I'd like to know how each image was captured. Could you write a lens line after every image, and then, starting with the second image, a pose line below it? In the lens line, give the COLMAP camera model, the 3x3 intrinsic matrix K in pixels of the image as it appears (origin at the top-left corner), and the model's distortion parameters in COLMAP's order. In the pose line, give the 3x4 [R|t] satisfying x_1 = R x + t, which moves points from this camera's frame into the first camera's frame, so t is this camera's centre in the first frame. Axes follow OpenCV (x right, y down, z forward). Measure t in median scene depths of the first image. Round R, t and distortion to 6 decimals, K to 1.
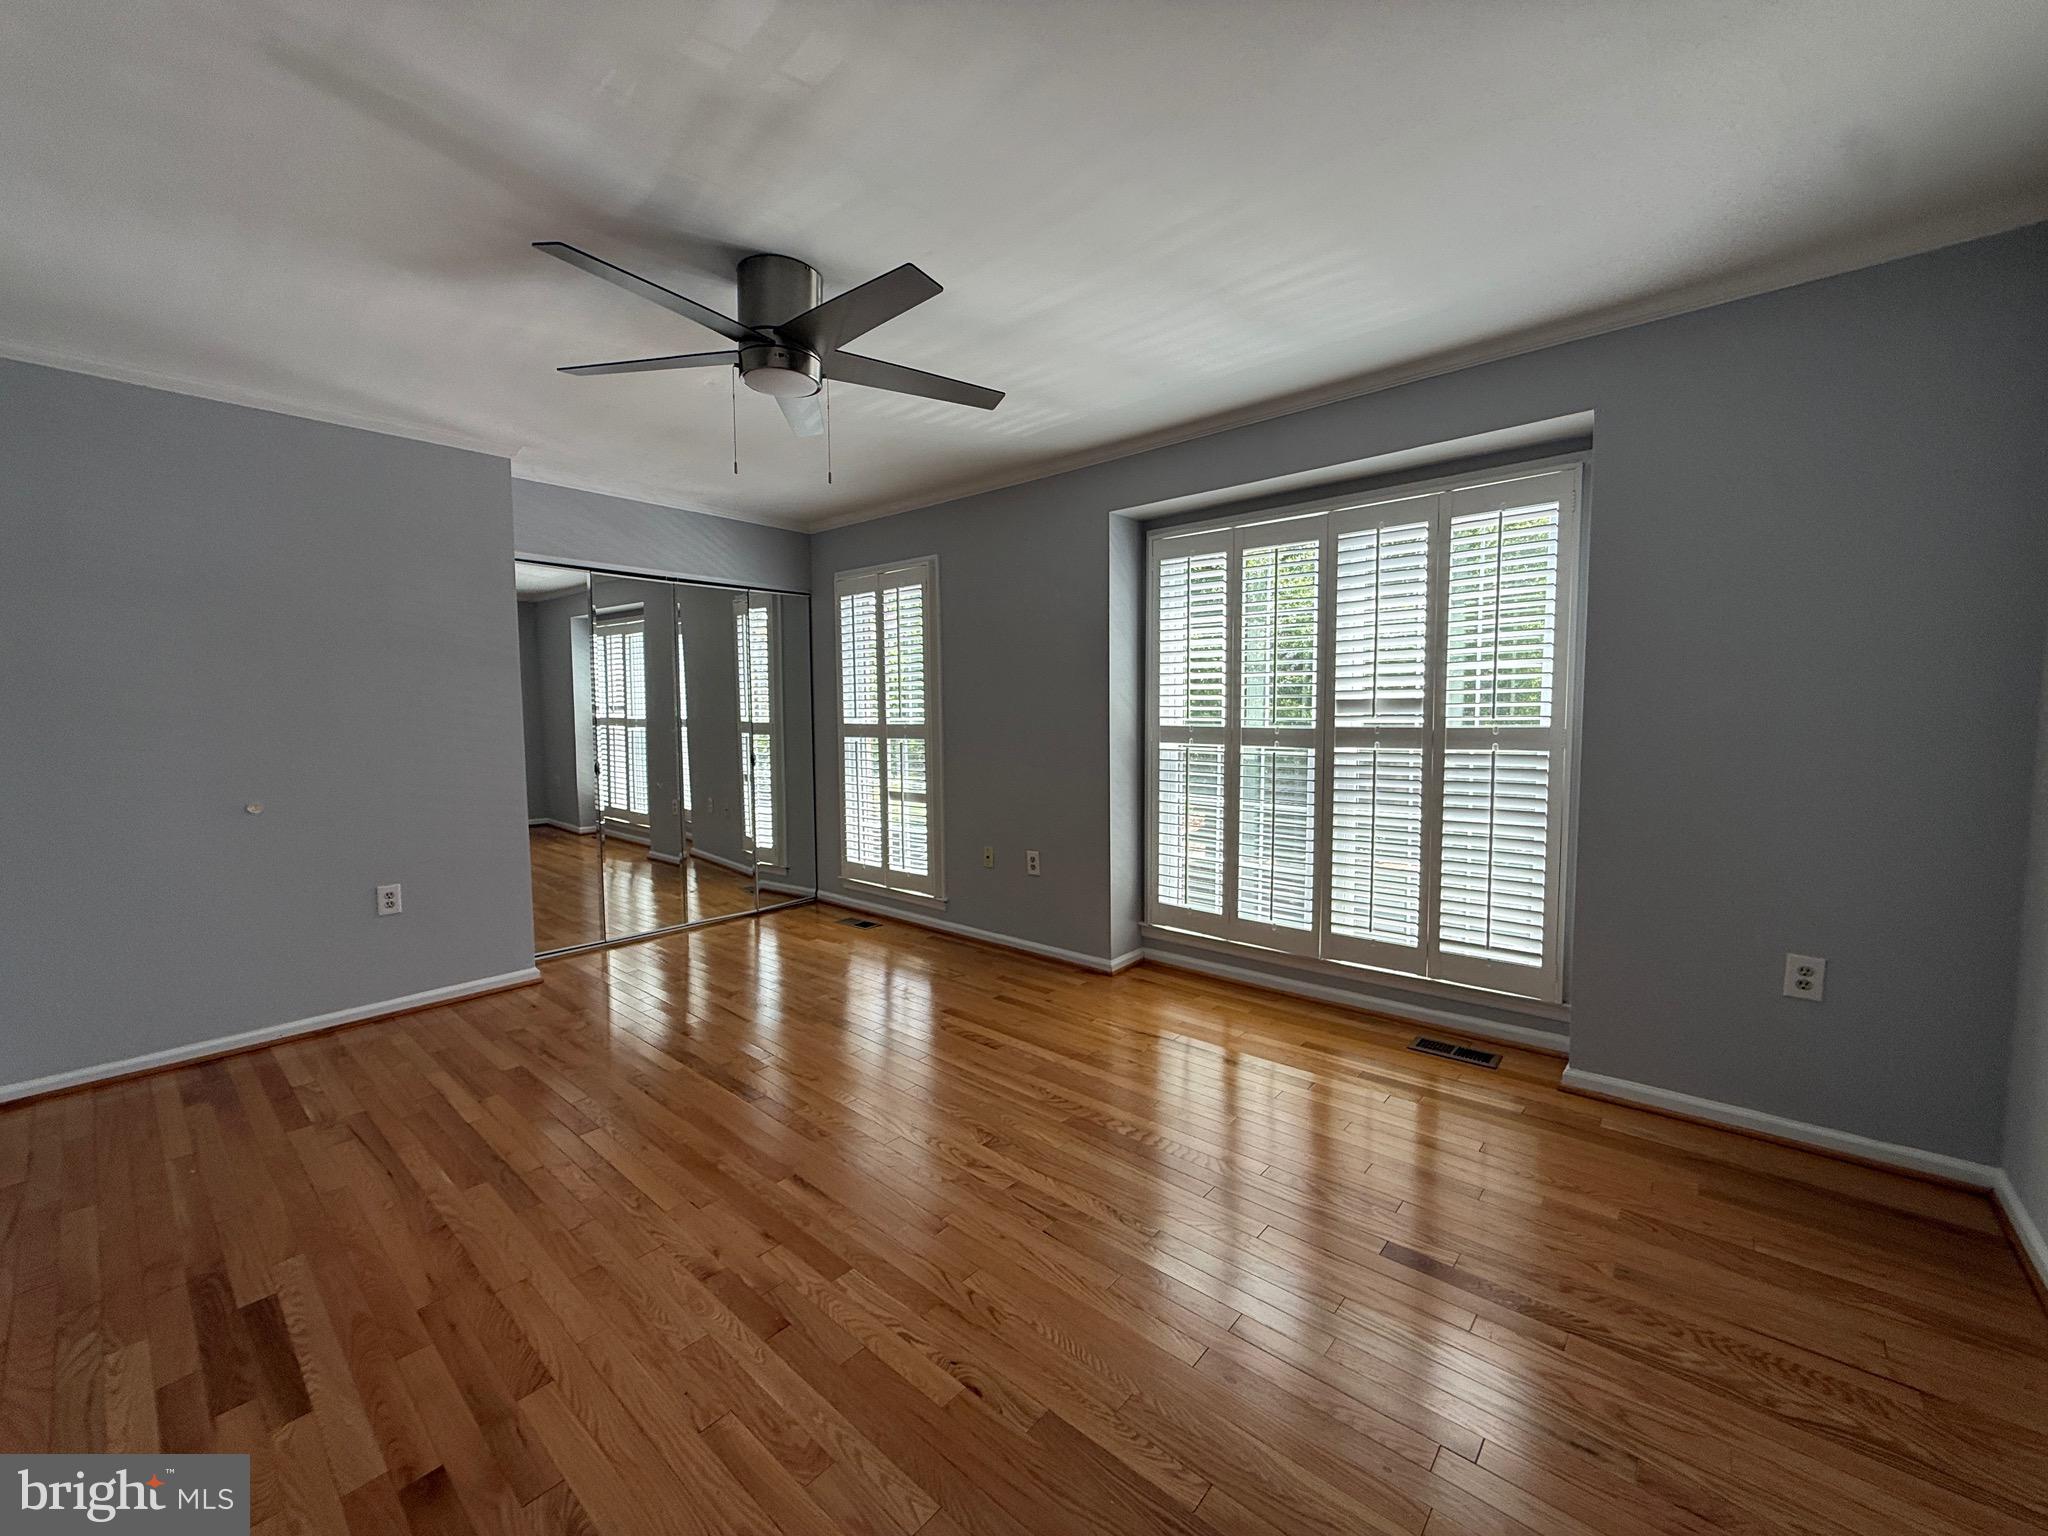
lens RADIAL K [[827.2, 0, 1029.0], [0, 827.2, 768.2], [0, 0, 1]] dist [-0.001567, 0.000030]
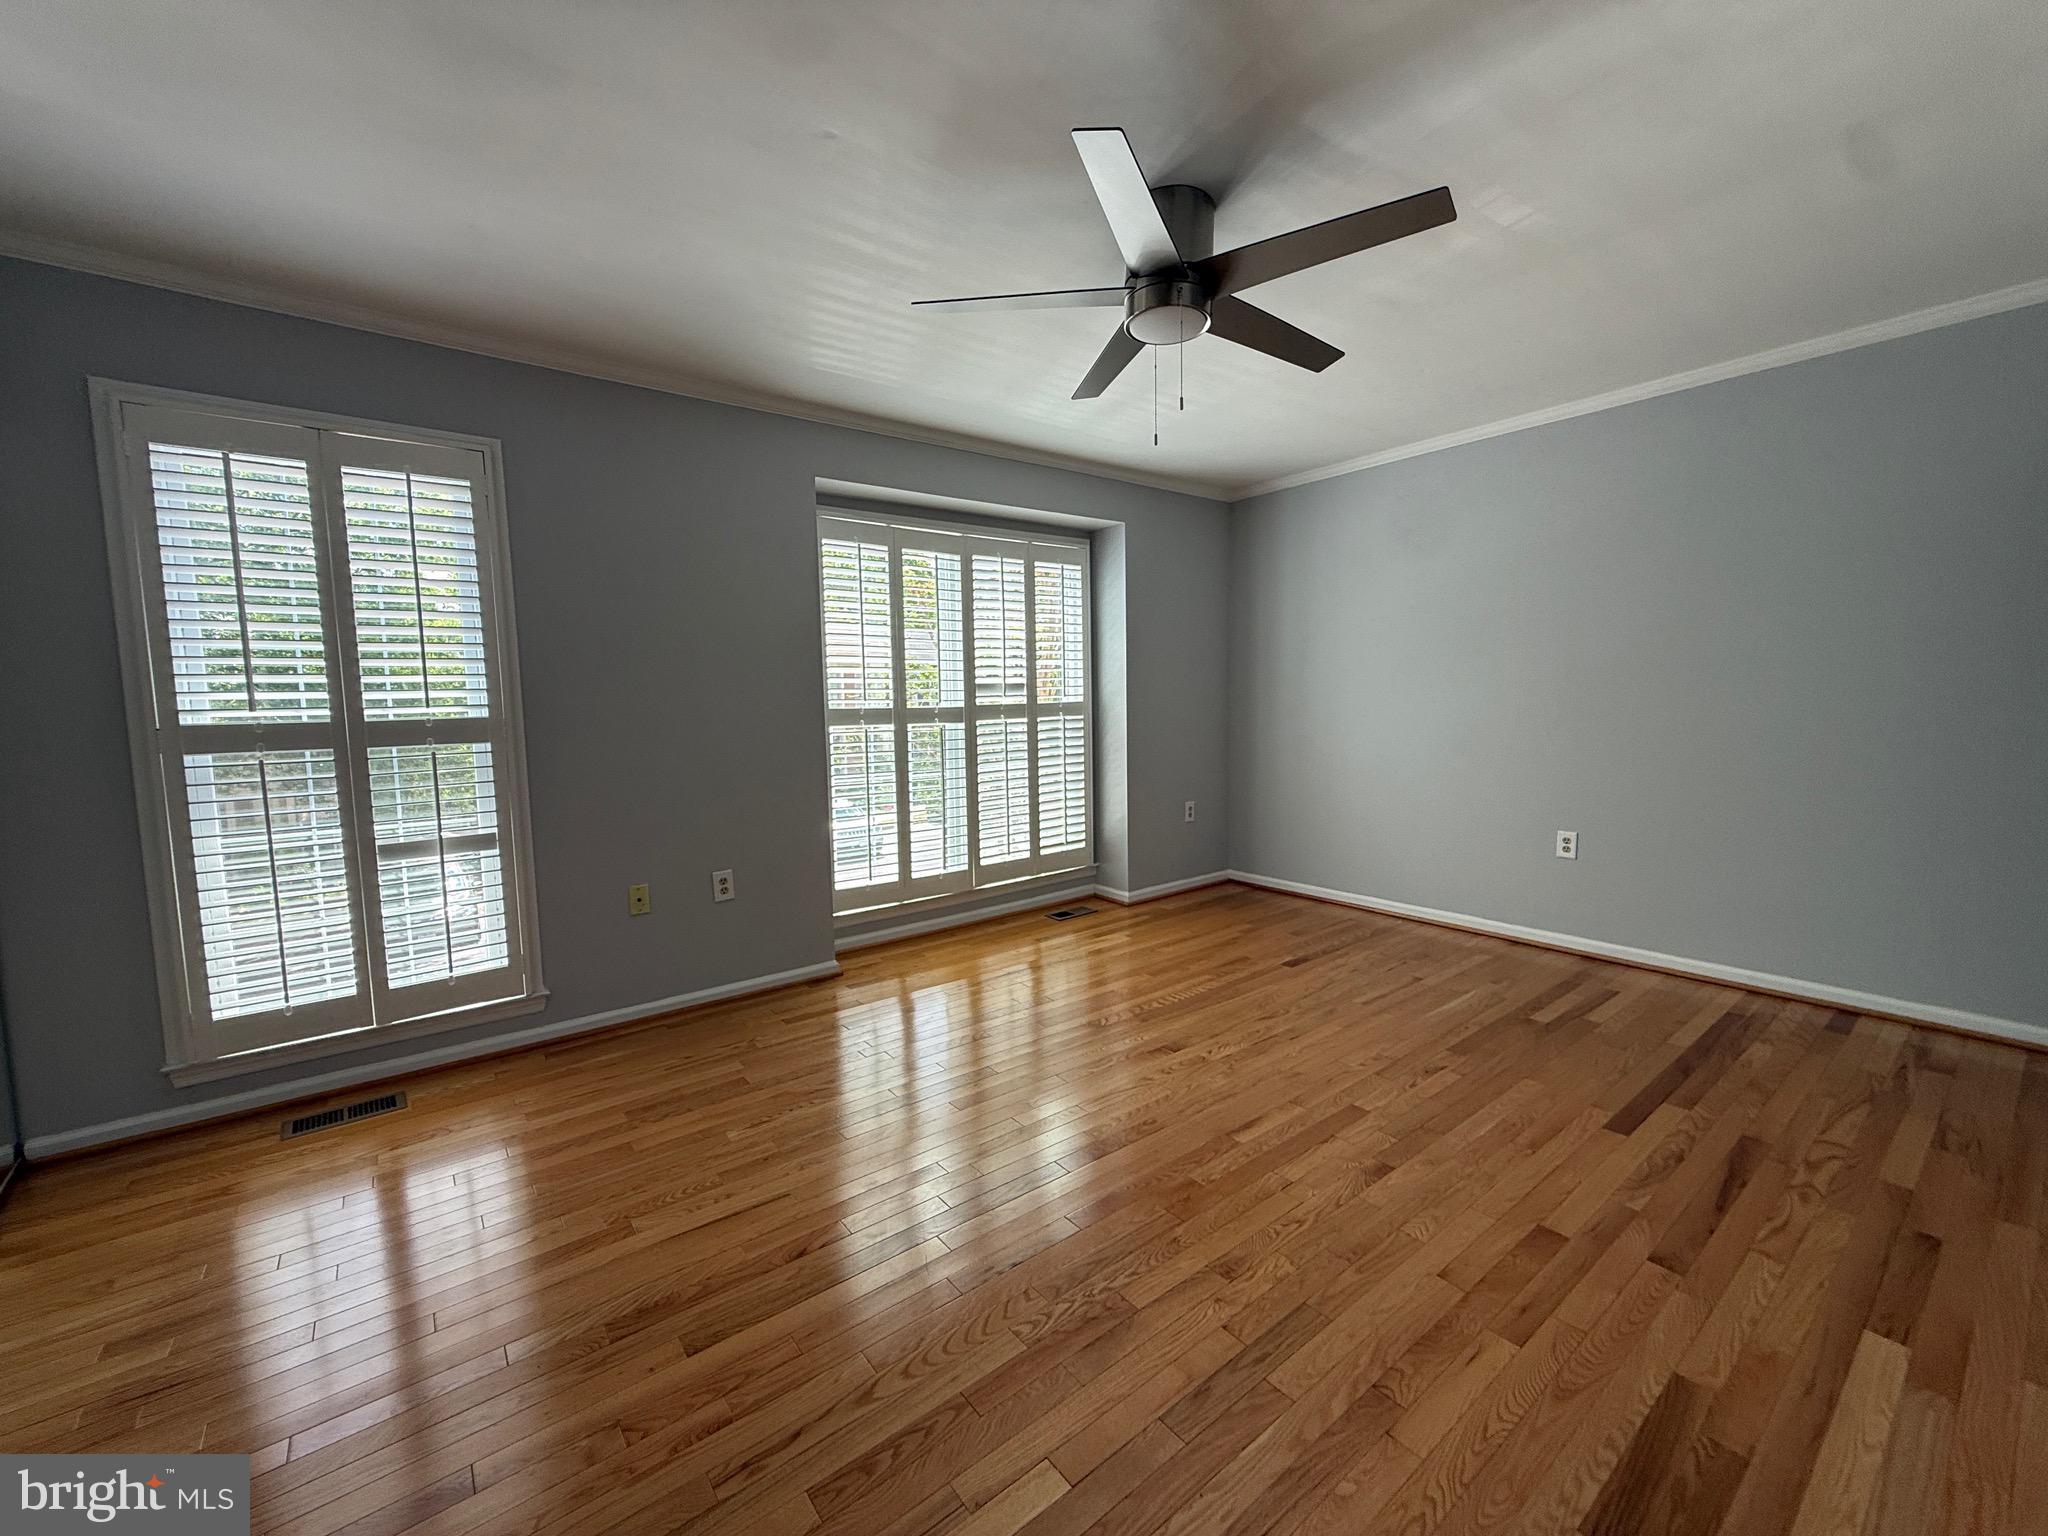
lens RADIAL K [[819.1, 0, 1024.0], [0, 819.1, 768.0], [0, 0, 1]] dist [-0.000691, 0.000040]
pose [[0.189121, -0.080451, 0.978653, -0.808975], [0.088410, 0.993985, 0.064627, -0.026366], [-0.977966, 0.074300, 0.195096, 0.642213]]
